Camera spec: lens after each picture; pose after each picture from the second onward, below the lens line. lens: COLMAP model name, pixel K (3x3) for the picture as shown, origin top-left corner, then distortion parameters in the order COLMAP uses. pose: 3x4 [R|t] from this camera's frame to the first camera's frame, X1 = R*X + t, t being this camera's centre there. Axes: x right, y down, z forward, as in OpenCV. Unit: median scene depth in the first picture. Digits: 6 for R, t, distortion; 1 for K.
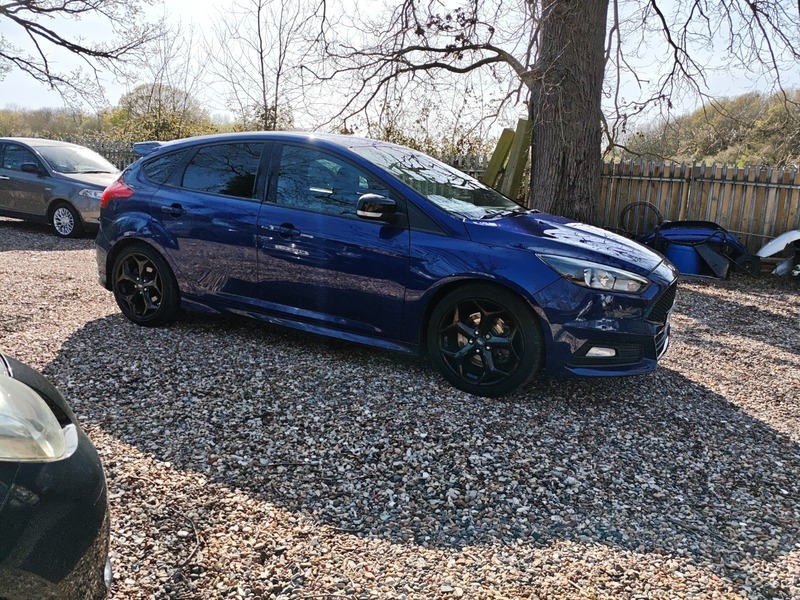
lens RADIAL K [[605.5, 0, 400.0], [0, 605.5, 300.0], [0, 0, 1]] dist [0.007536, -0.030761]
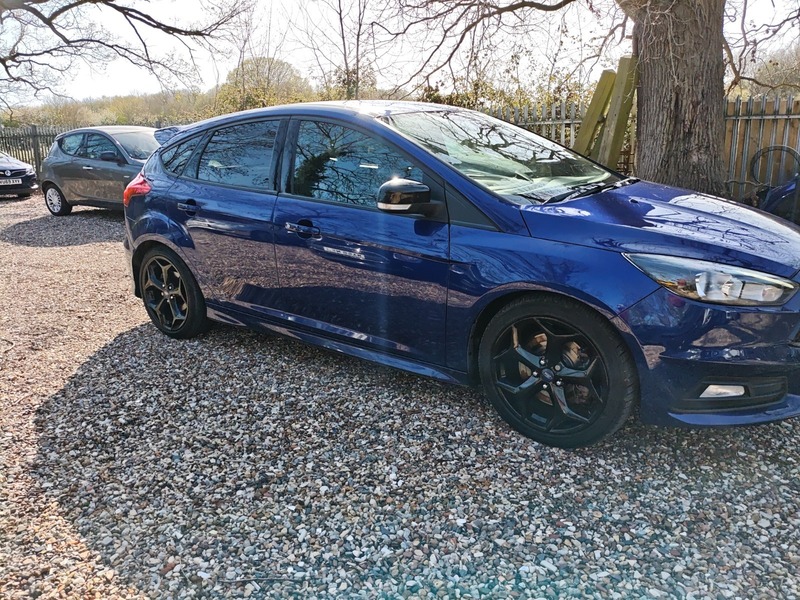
lens RADIAL K [[620.3, 0, 397.4], [0, 620.3, 301.9], [0, 0, 1]] dist [0.011136, -0.037794]
pose [[0.984882, -0.034264, -0.169801, 0.078309], [0.044619, 0.997345, 0.057552, -0.066529], [0.167379, -0.064258, 0.983796, 0.217877]]
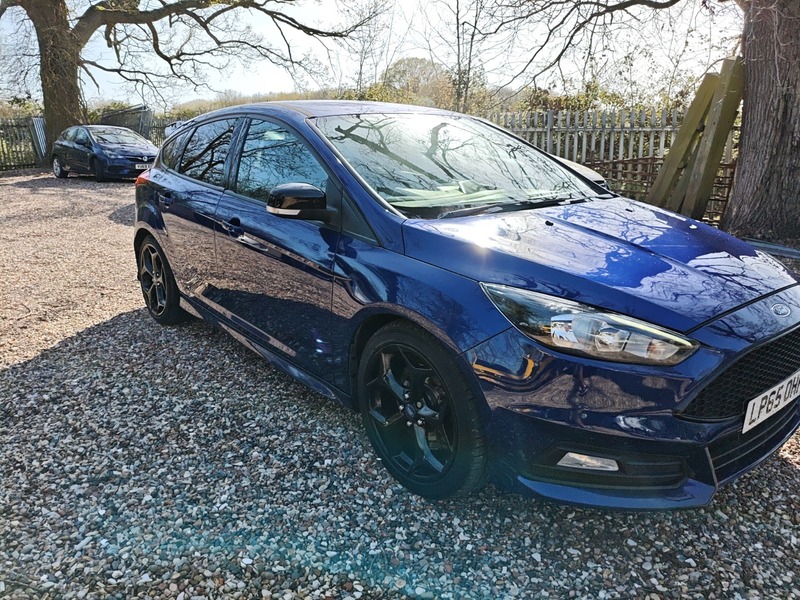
lens RADIAL K [[621.9, 0, 359.5], [0, 621.9, 282.2], [0, 0, 1]] dist [0.003666, -0.037853]
pose [[0.915741, 0.046443, -0.399076, 0.320125], [-0.038395, 0.998866, 0.028142, -0.080421], [0.399931, -0.010448, 0.916486, 0.345024]]
